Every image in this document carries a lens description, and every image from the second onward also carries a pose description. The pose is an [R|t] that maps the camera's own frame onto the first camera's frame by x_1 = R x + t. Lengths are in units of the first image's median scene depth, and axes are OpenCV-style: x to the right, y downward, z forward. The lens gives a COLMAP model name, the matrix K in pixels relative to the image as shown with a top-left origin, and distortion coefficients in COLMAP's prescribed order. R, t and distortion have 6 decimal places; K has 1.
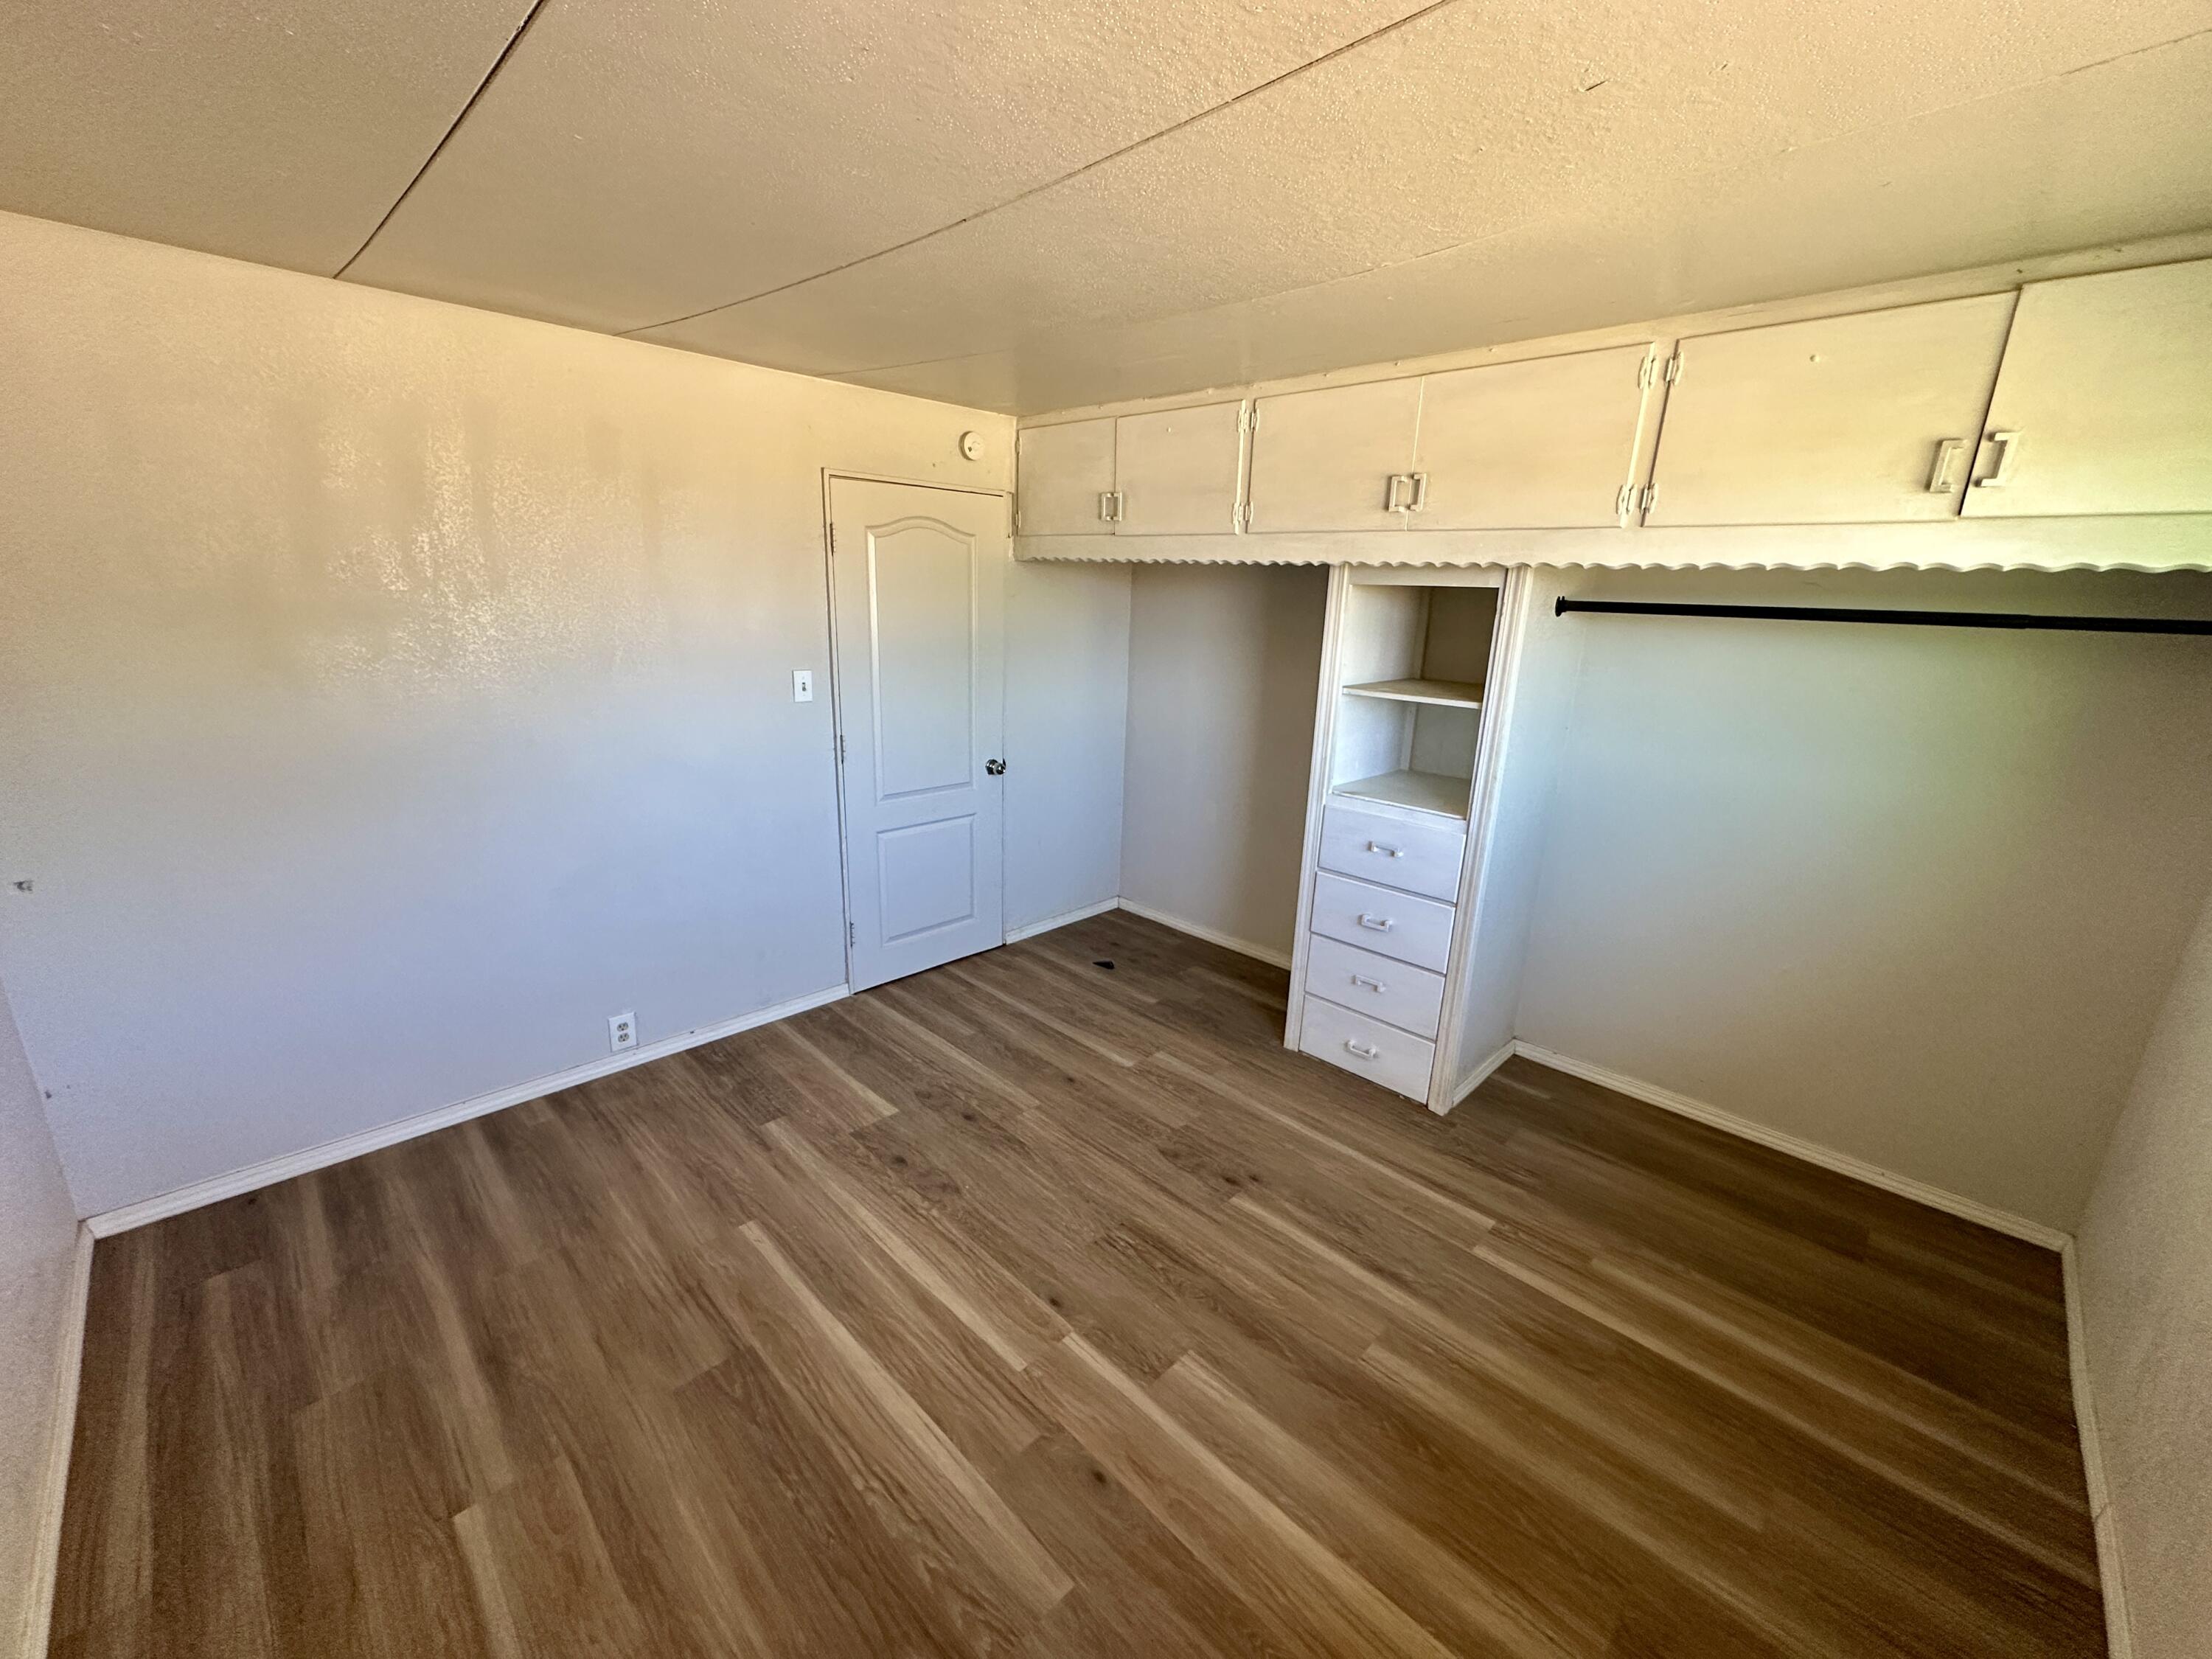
lens RADIAL K [[880.1, 0, 1113.7], [0, 880.1, 829.4], [0, 0, 1]] dist [-0.001956, 0.000186]
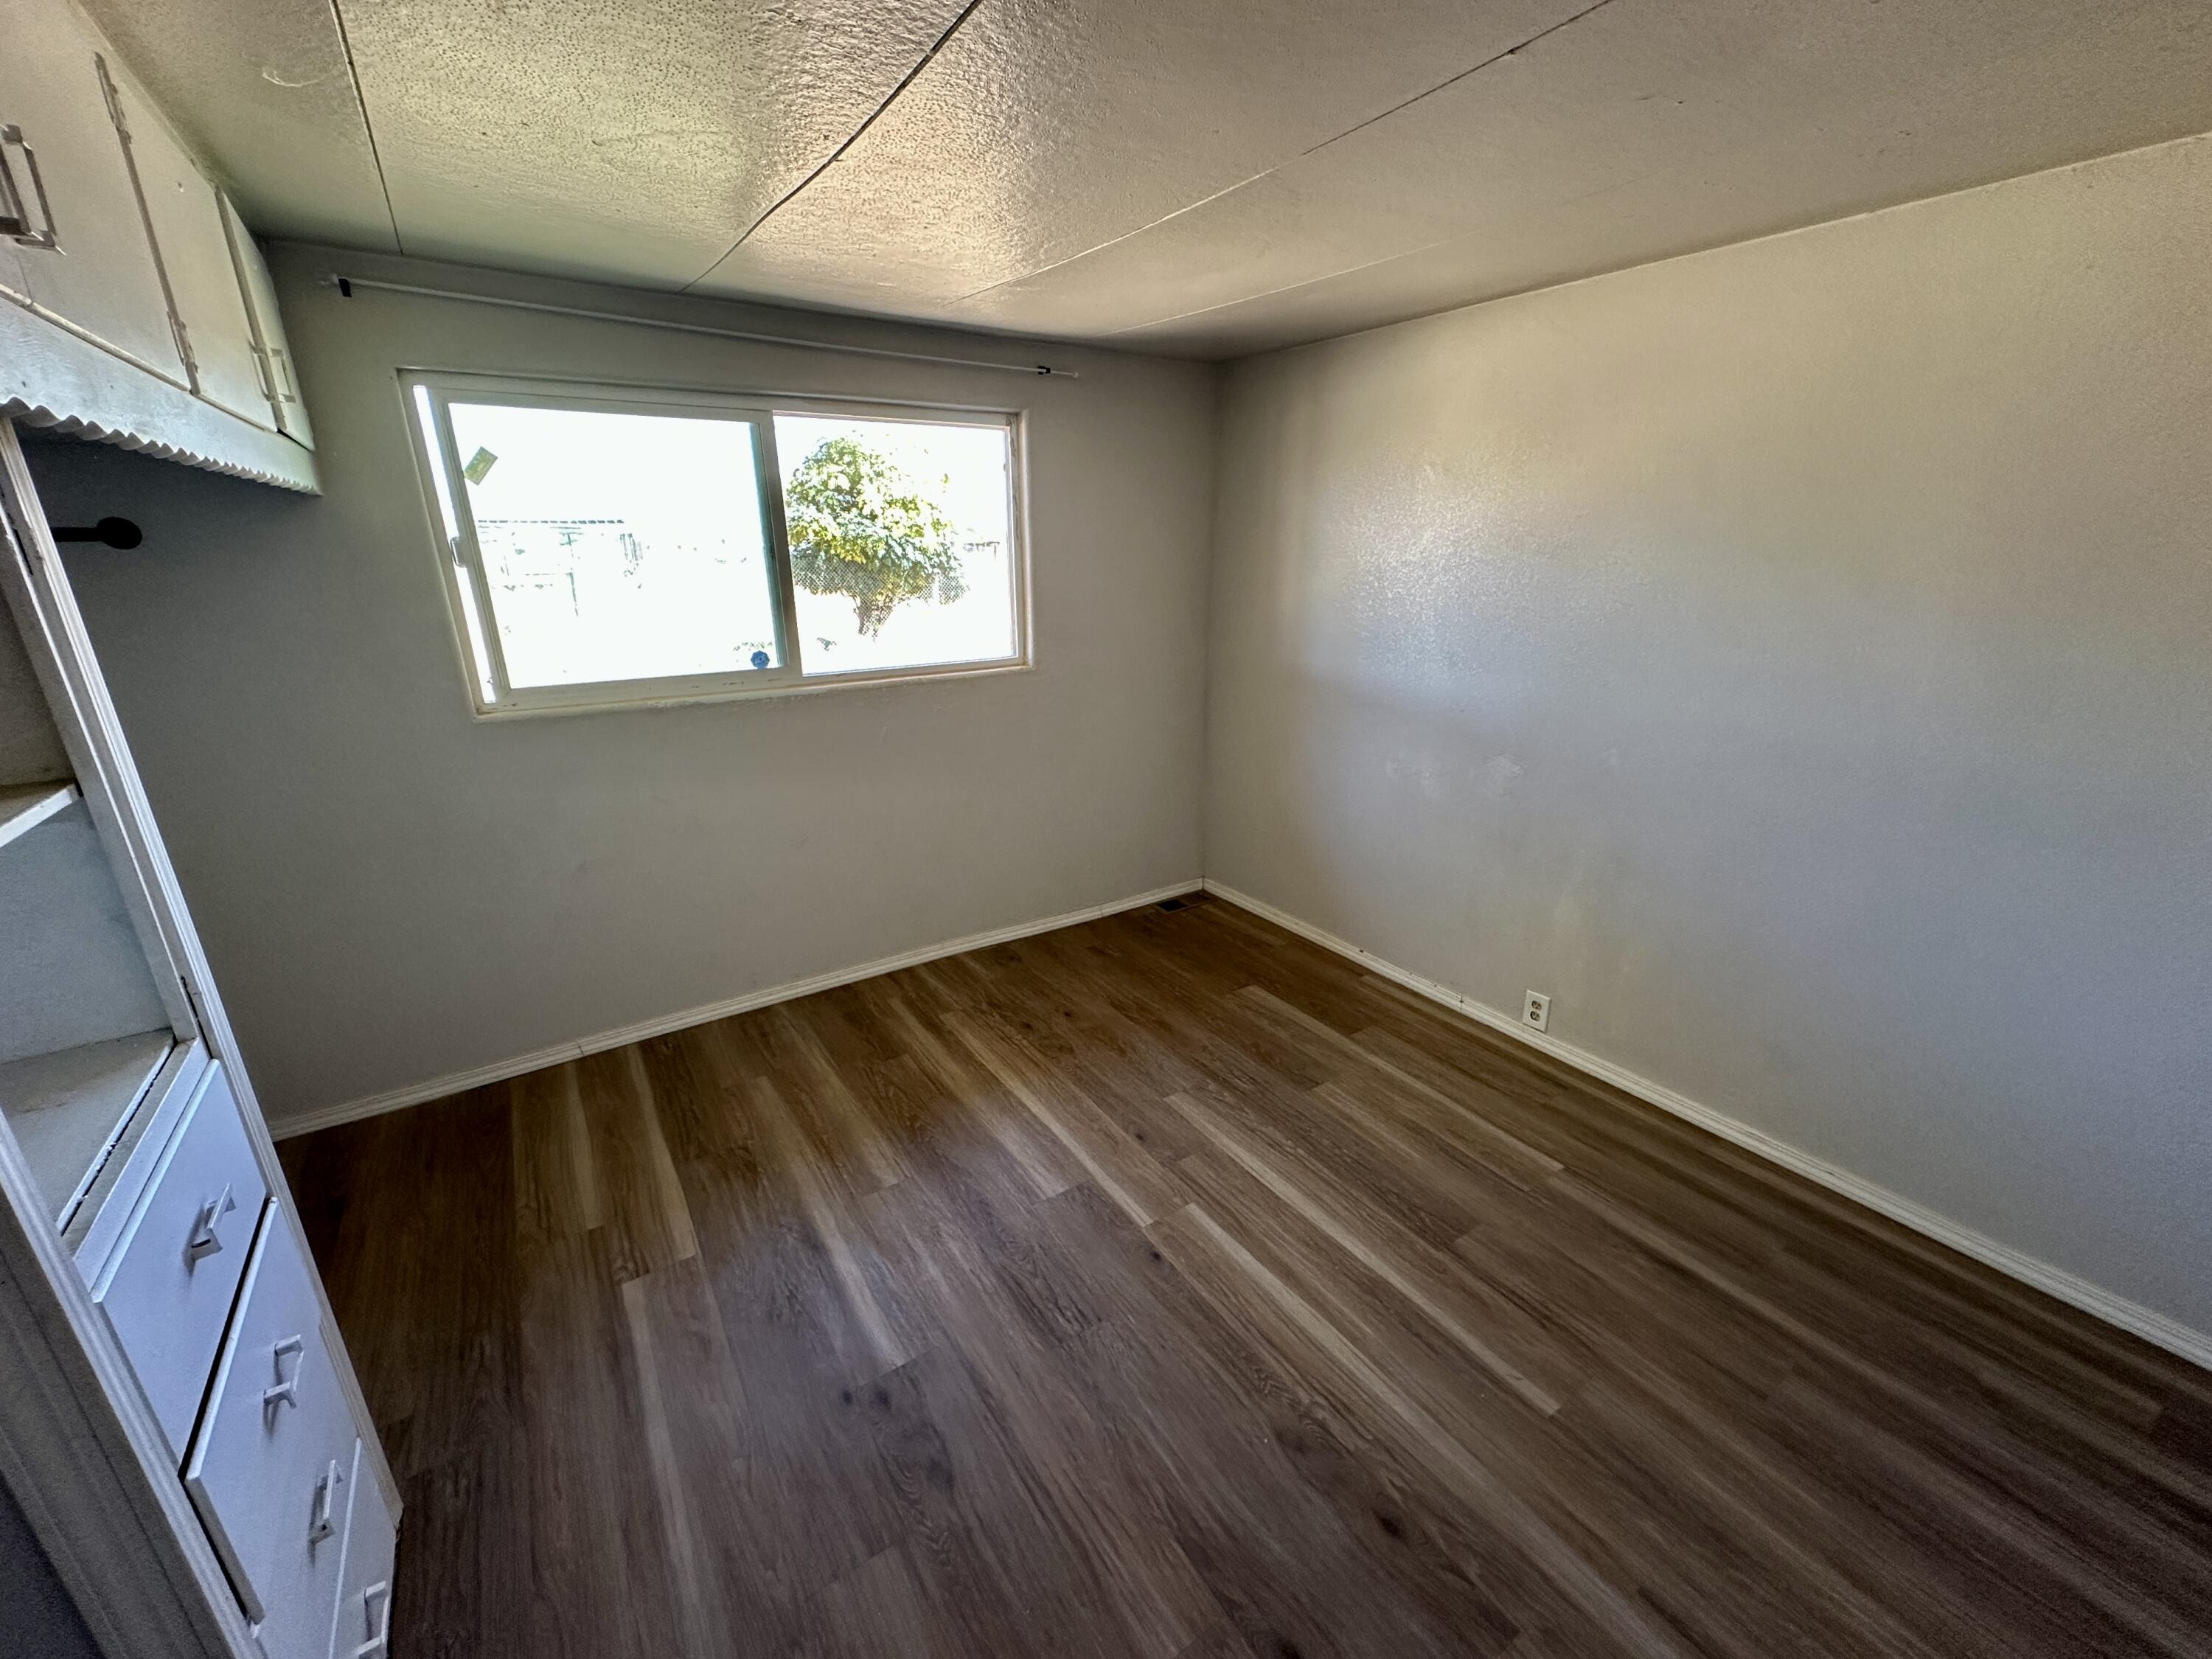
lens RADIAL K [[880.1, 0, 1112.3], [0, 880.1, 836.1], [0, 0, 1]] dist [-0.001956, 0.000186]
pose [[-0.979732, -0.091964, 0.177953, -0.157313], [0.023419, 0.829703, 0.557713, -0.434119], [-0.198938, 0.550577, -0.810733, 1.608057]]
